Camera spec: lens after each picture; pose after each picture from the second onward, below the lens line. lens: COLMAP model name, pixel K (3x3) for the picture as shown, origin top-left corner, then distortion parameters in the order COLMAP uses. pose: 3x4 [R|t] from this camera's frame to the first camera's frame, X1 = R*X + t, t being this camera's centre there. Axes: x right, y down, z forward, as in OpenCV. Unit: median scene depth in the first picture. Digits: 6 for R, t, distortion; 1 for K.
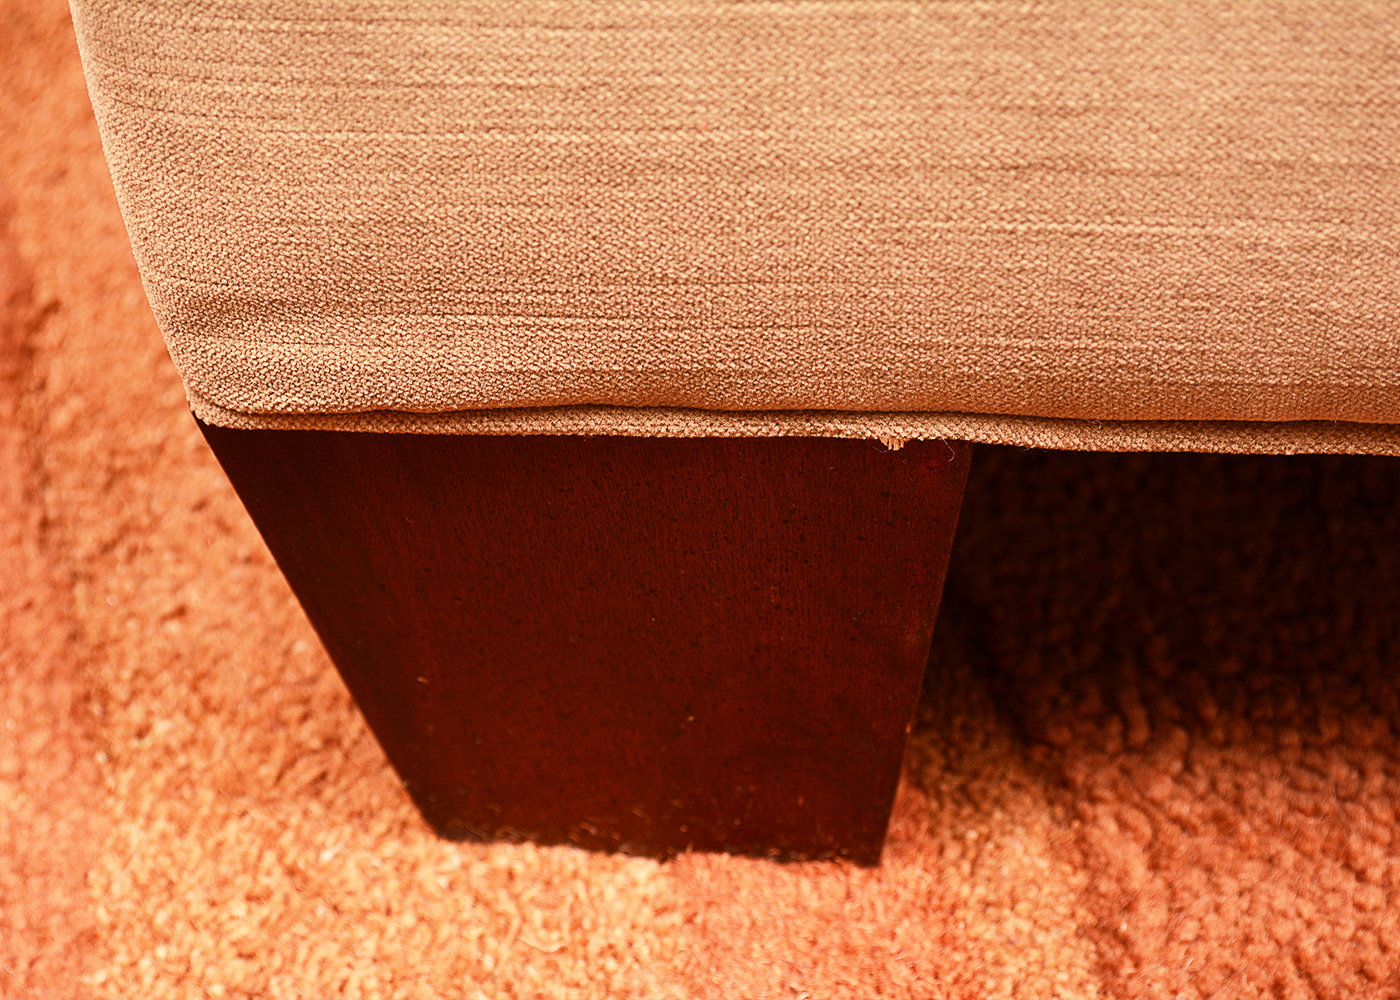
lens RADIAL K [[3146.2, 0, 700.3], [0, 3146.2, 500.9], [0, 0, 1]] dist [0.010438, 0.000000]
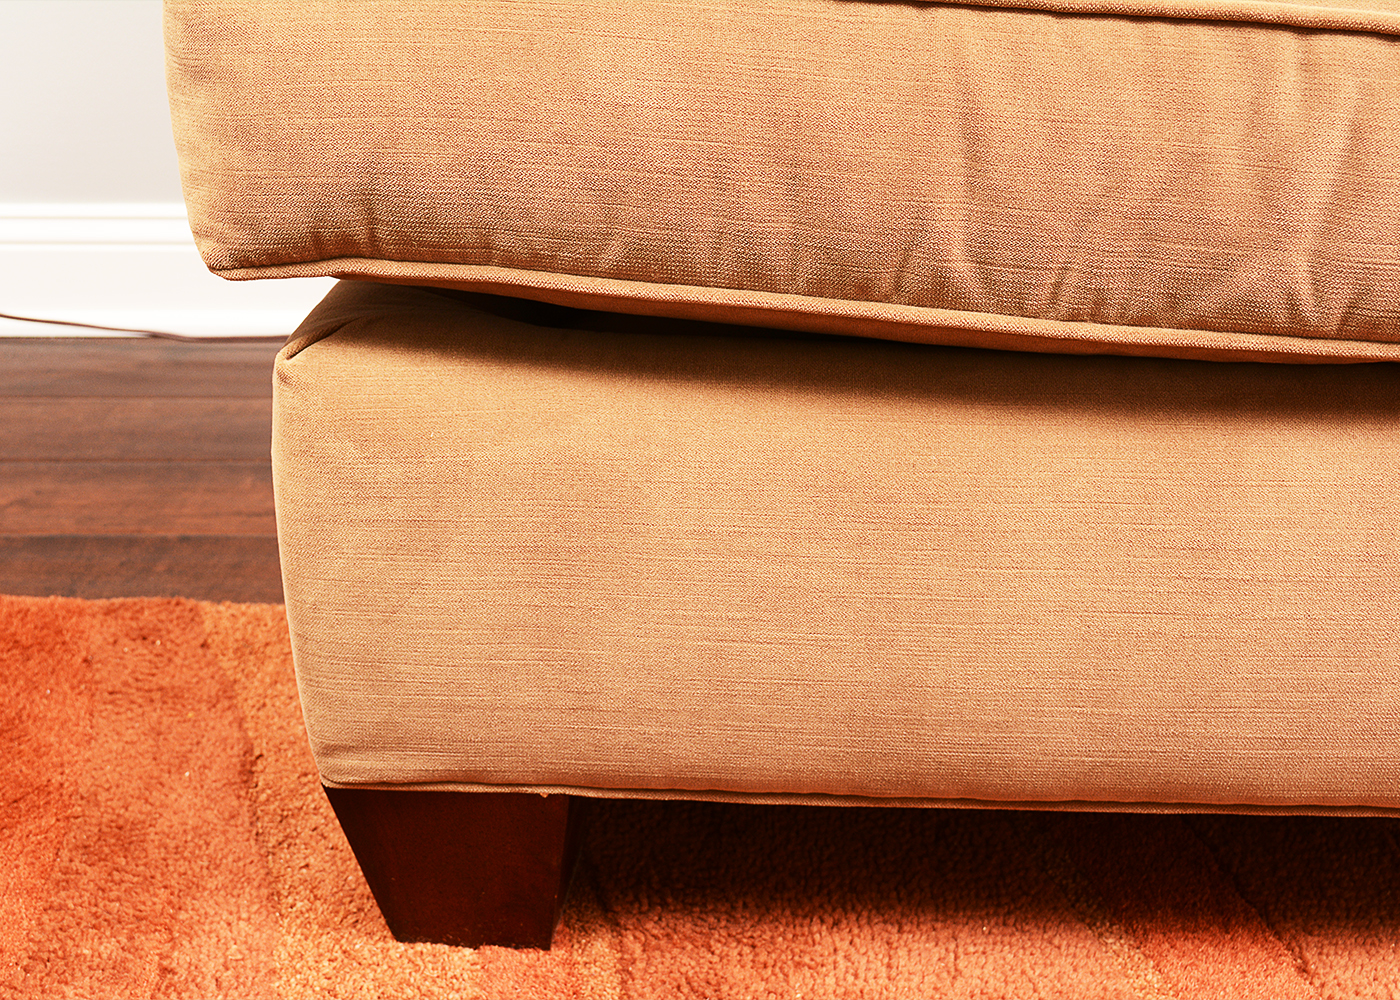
lens RADIAL K [[2003.2, 0, 701.4], [0, 2003.2, 499.6], [0, 0, 1]] dist [-0.031878, 0.000000]
pose [[0.998585, 0.021758, 0.048515, 0.096733], [-0.011176, 0.977947, -0.208554, 0.091844], [-0.051983, 0.207716, 0.976807, -0.875549]]
